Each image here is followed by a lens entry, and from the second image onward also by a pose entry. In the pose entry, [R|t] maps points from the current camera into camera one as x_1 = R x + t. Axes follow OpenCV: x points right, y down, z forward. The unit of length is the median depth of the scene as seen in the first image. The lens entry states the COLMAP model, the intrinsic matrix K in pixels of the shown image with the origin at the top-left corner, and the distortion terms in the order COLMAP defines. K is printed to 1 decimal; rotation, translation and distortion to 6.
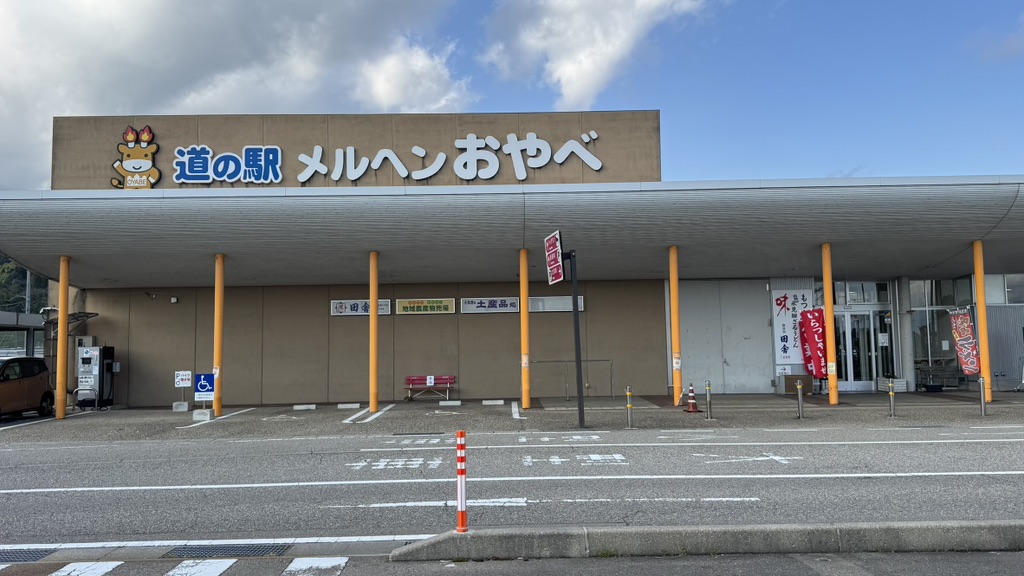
lens RADIAL K [[805.6, 0, 511.5], [0, 805.6, 290.2], [0, 0, 1]] dist [0.050626, -0.011818]
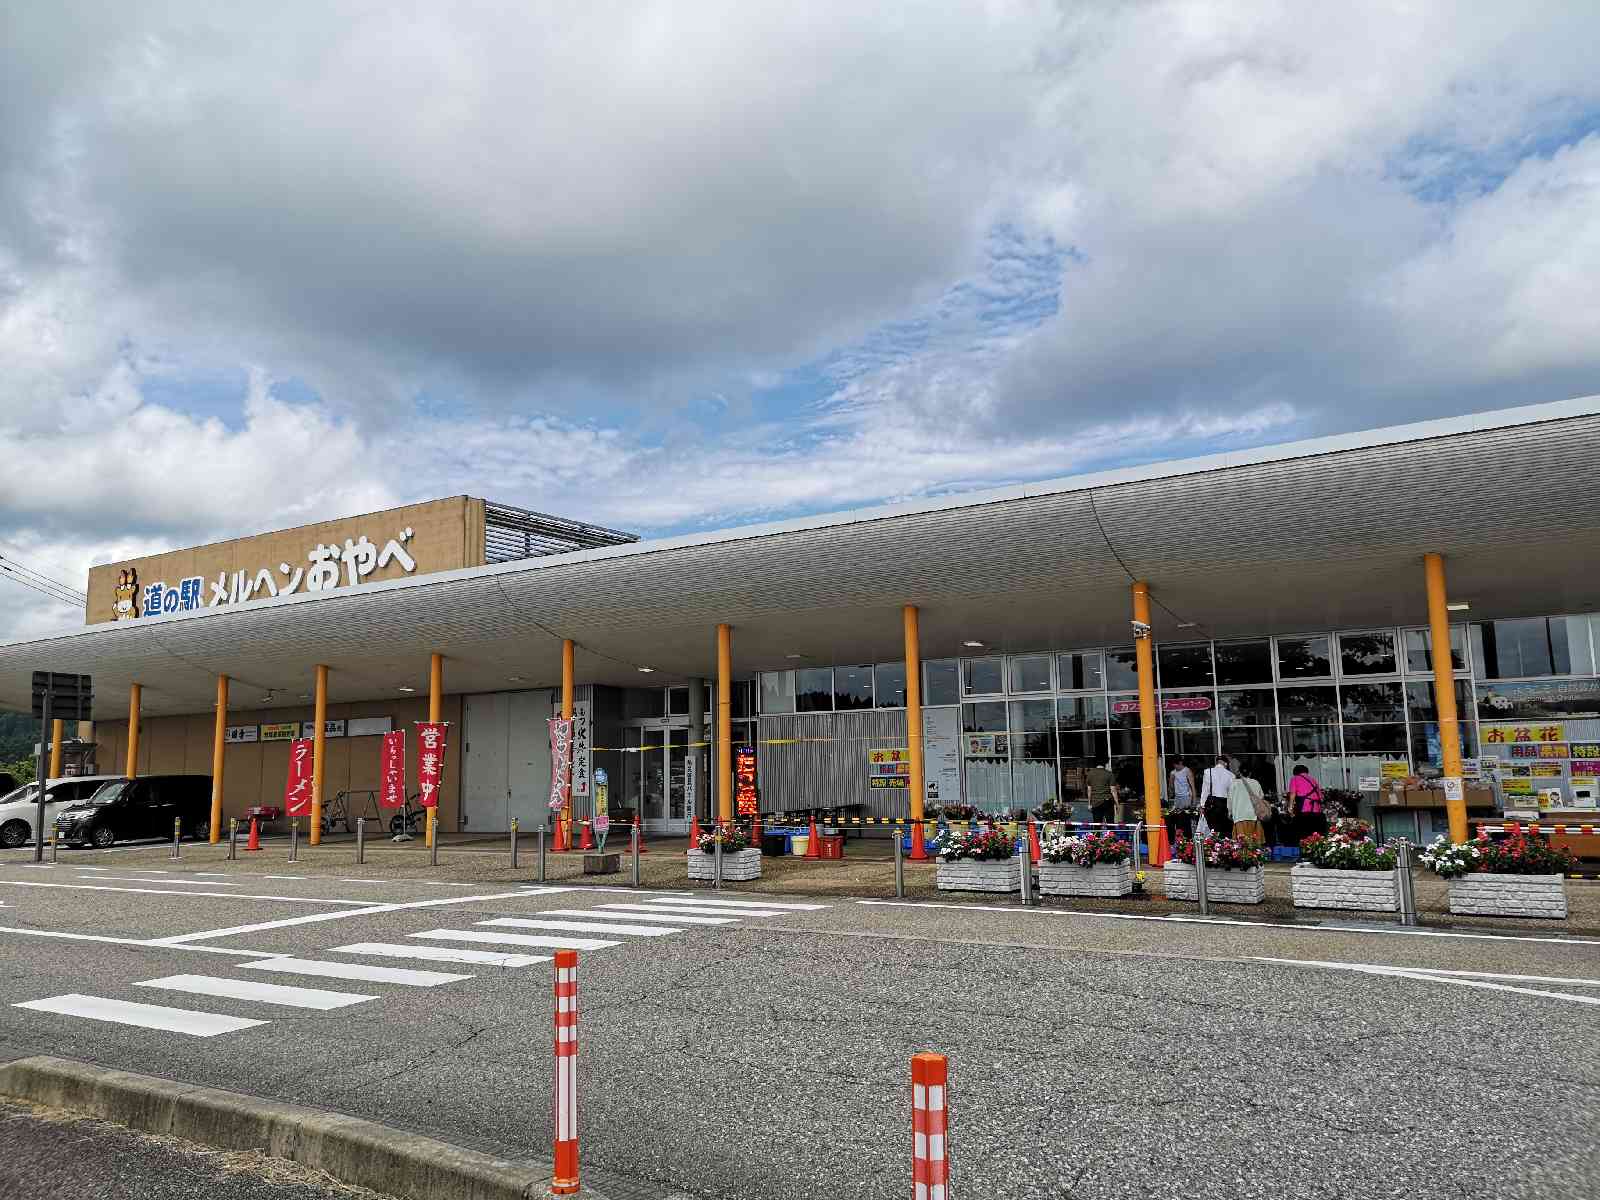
lens RADIAL K [[1253.5, 0, 799.5], [0, 1253.5, 597.5], [0, 0, 1]] dist [0.009653, 0.001839]
pose [[0.842279, -0.079610, -0.533131, 1.189021], [0.060961, 0.996757, -0.052531, -0.022471], [0.535584, 0.011745, 0.844400, 0.070544]]
